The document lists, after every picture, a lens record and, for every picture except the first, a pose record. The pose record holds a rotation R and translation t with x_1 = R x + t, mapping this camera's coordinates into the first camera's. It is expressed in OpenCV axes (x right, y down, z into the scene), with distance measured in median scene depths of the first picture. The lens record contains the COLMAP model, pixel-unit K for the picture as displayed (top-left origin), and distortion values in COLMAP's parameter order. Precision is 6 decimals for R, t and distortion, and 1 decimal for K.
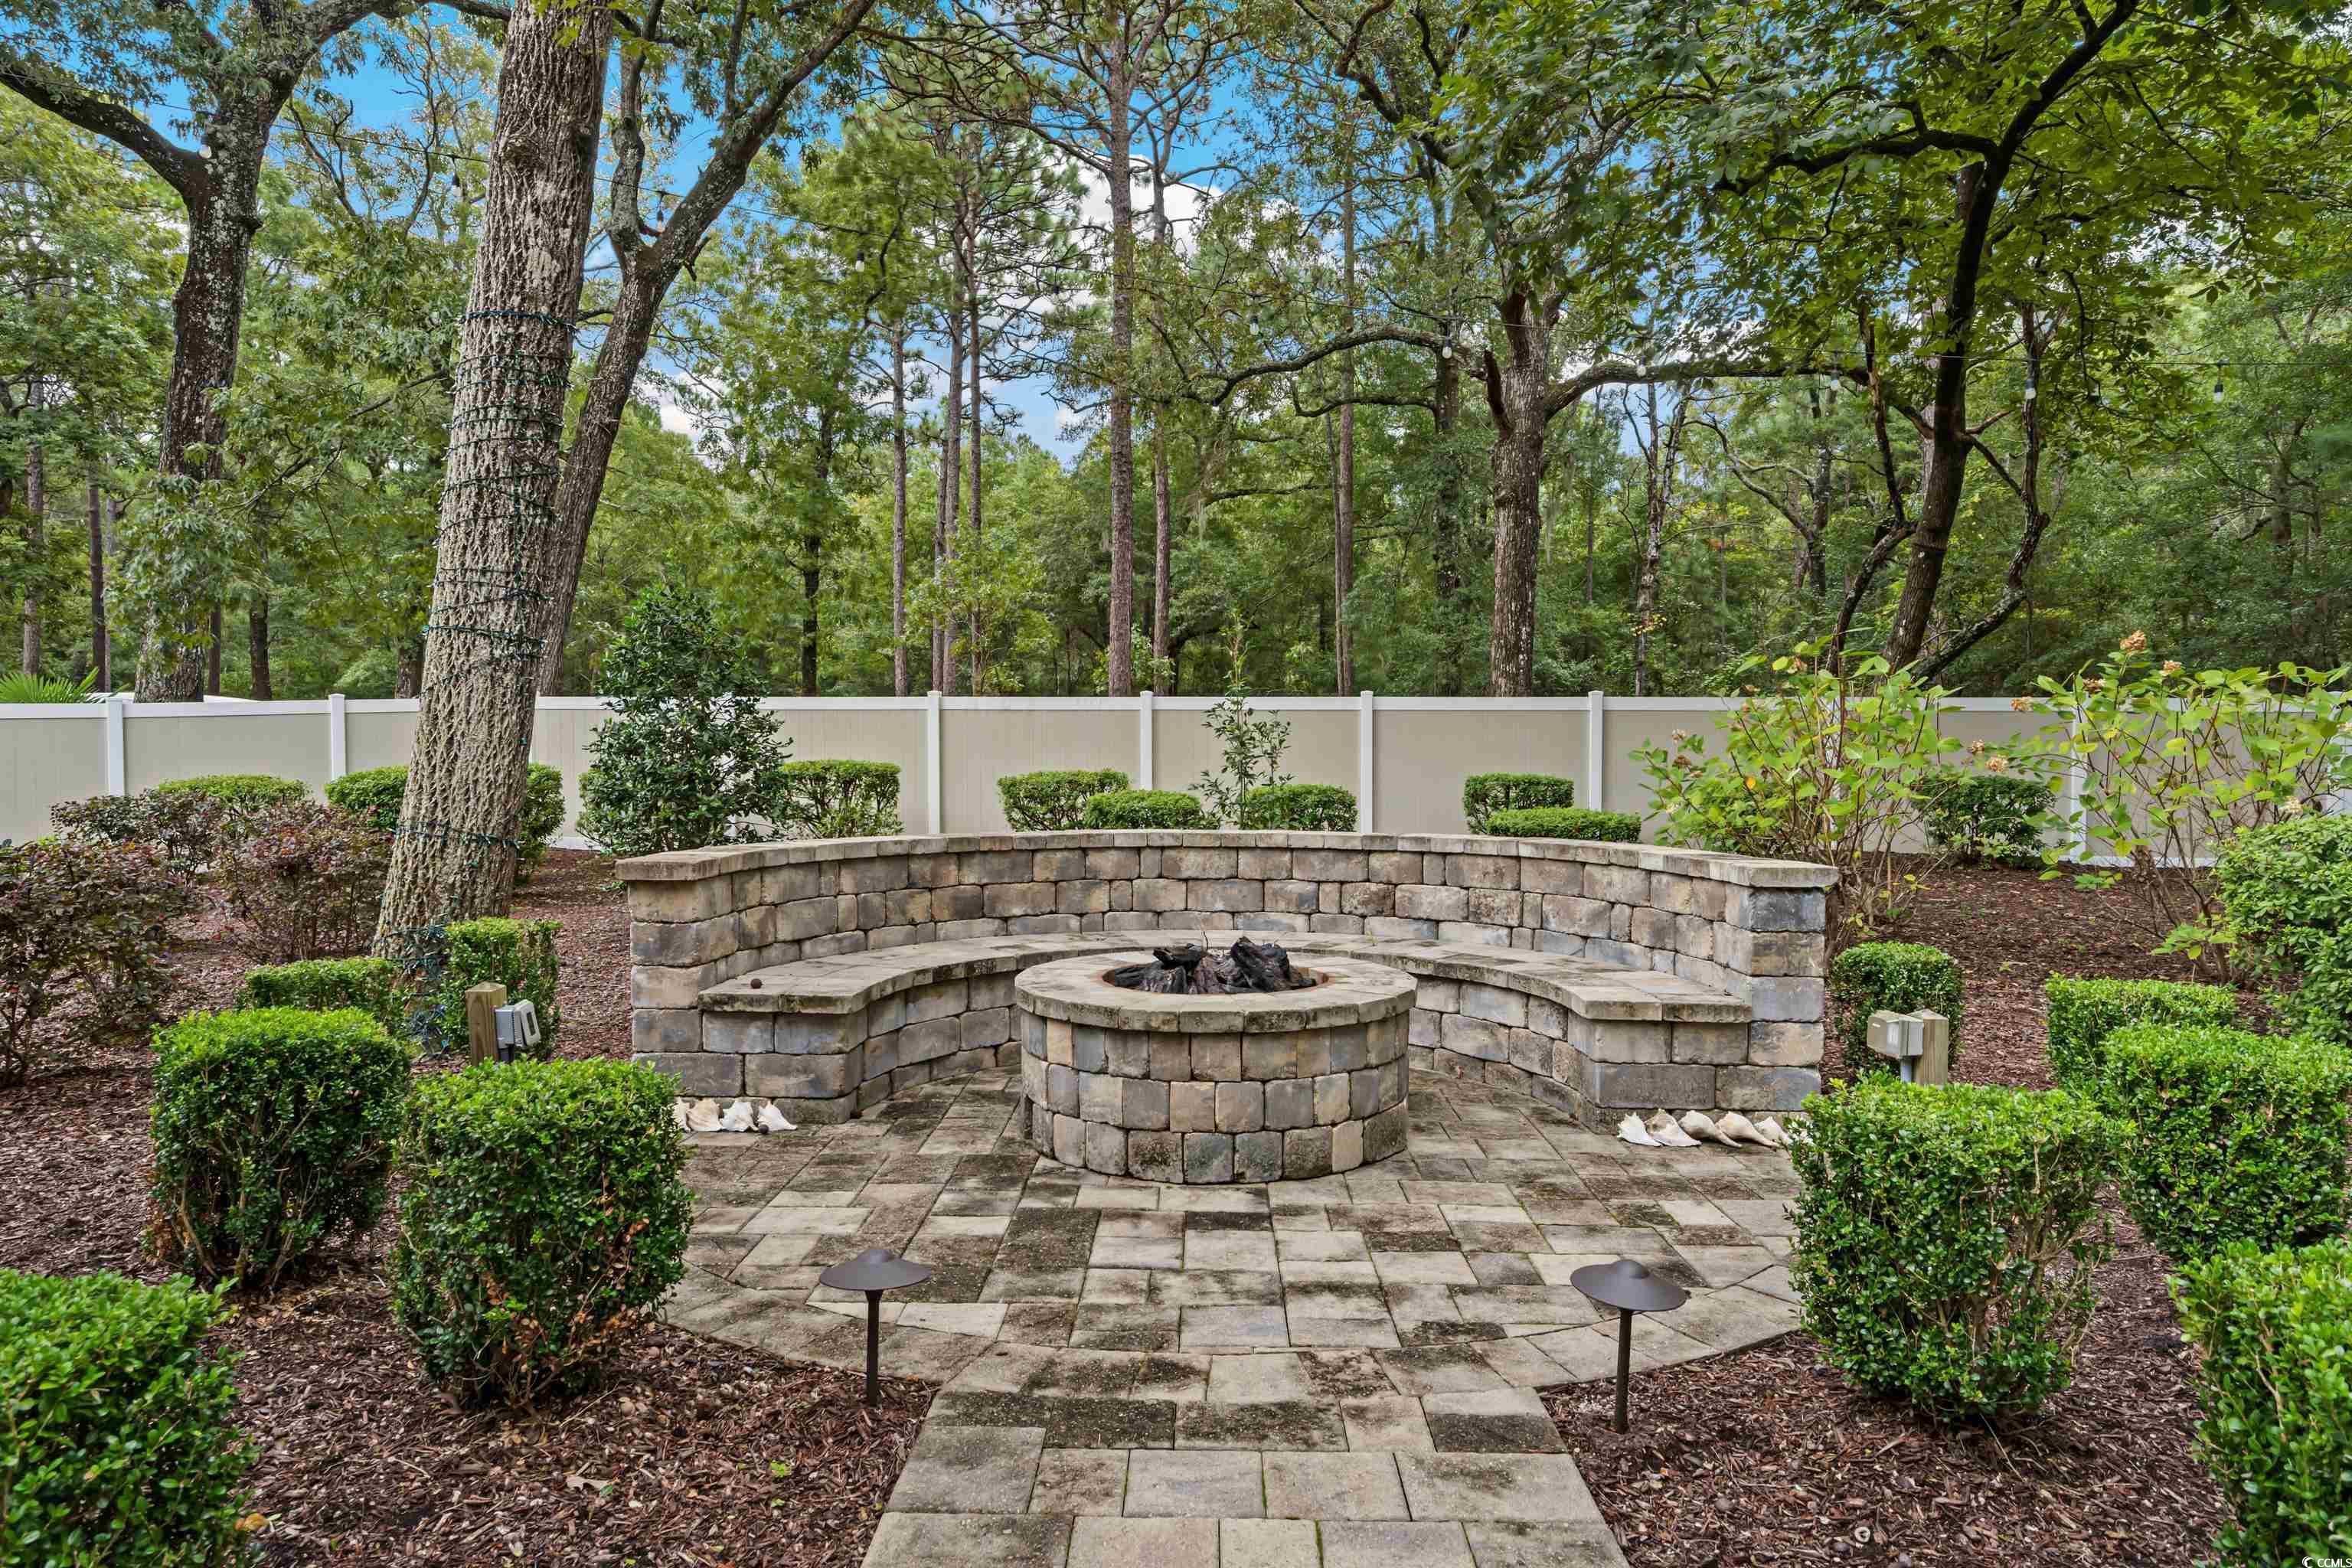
lens RADIAL K [[1370.5, 0, 1186.0], [0, 1370.5, 770.6], [0, 0, 1]] dist [0.001567, 0.000212]
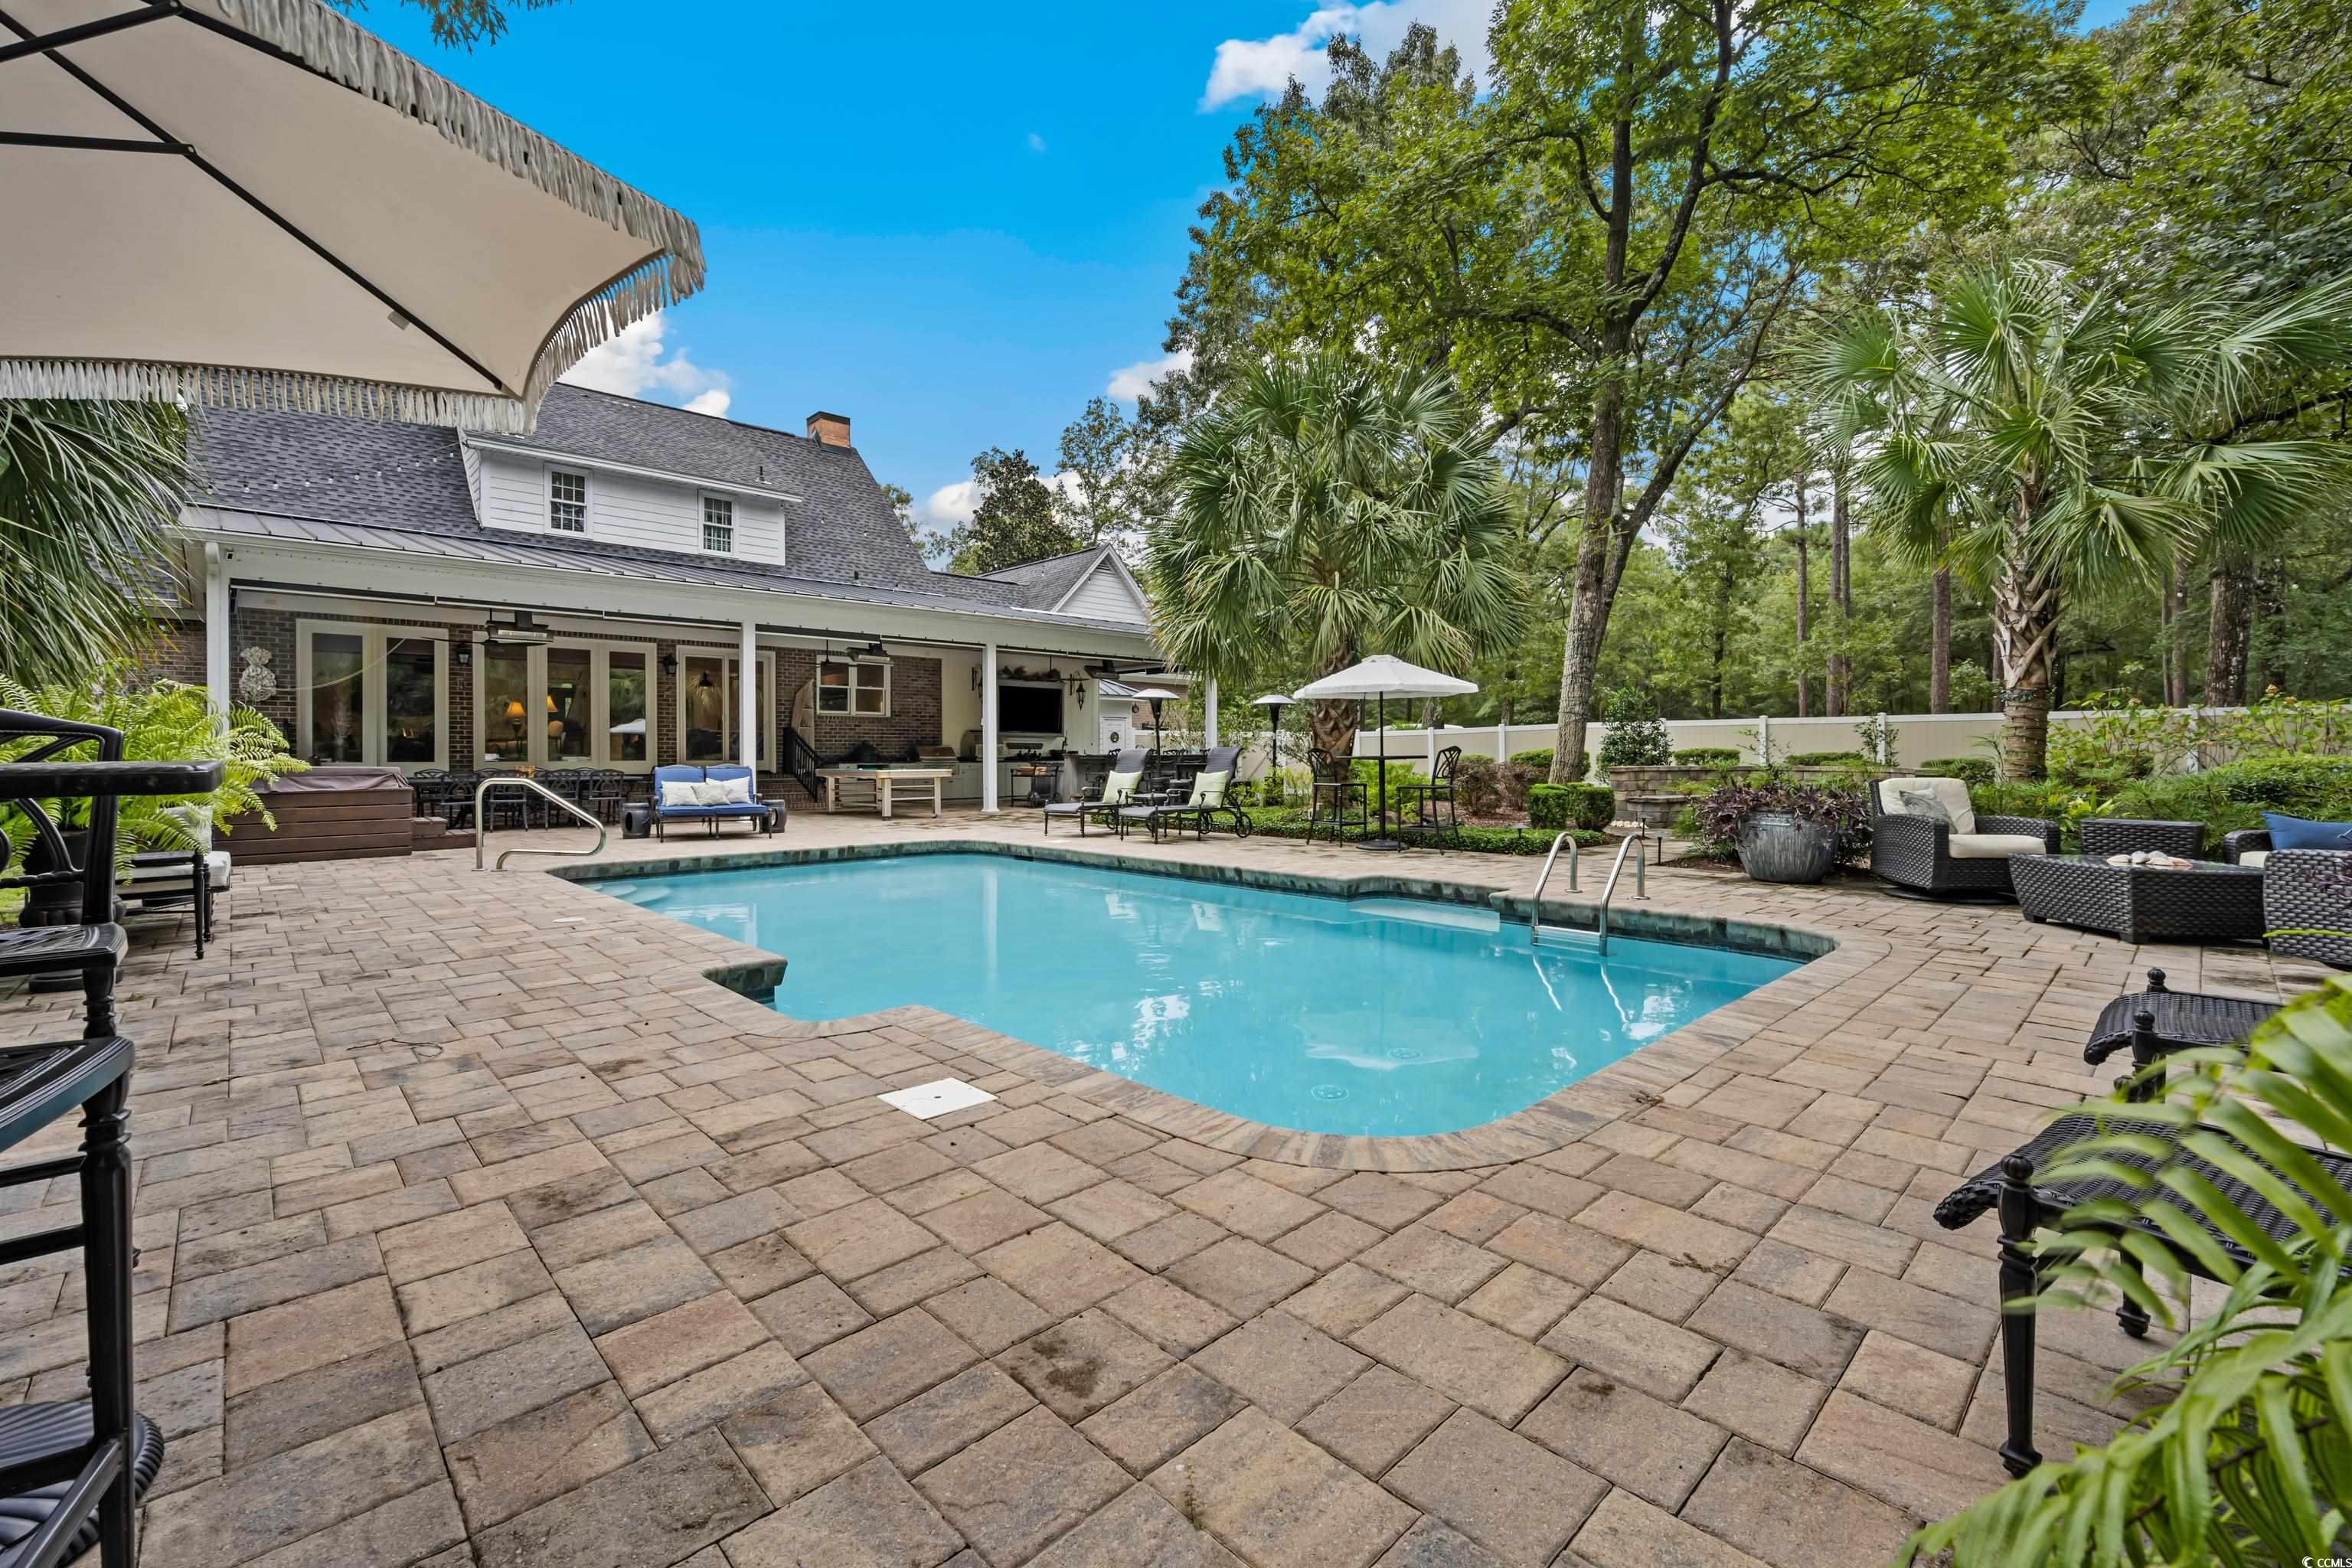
lens RADIAL K [[996.9, 0, 1189.9], [0, 996.9, 765.1], [0, 0, 1]] dist [-0.000208, 0.000104]
pose [[0.698986, 0.004633, -0.715121, 0.301235], [-0.007027, 0.999975, -0.000391, 0.024606], [0.715101, 0.005299, 0.699001, -0.706360]]
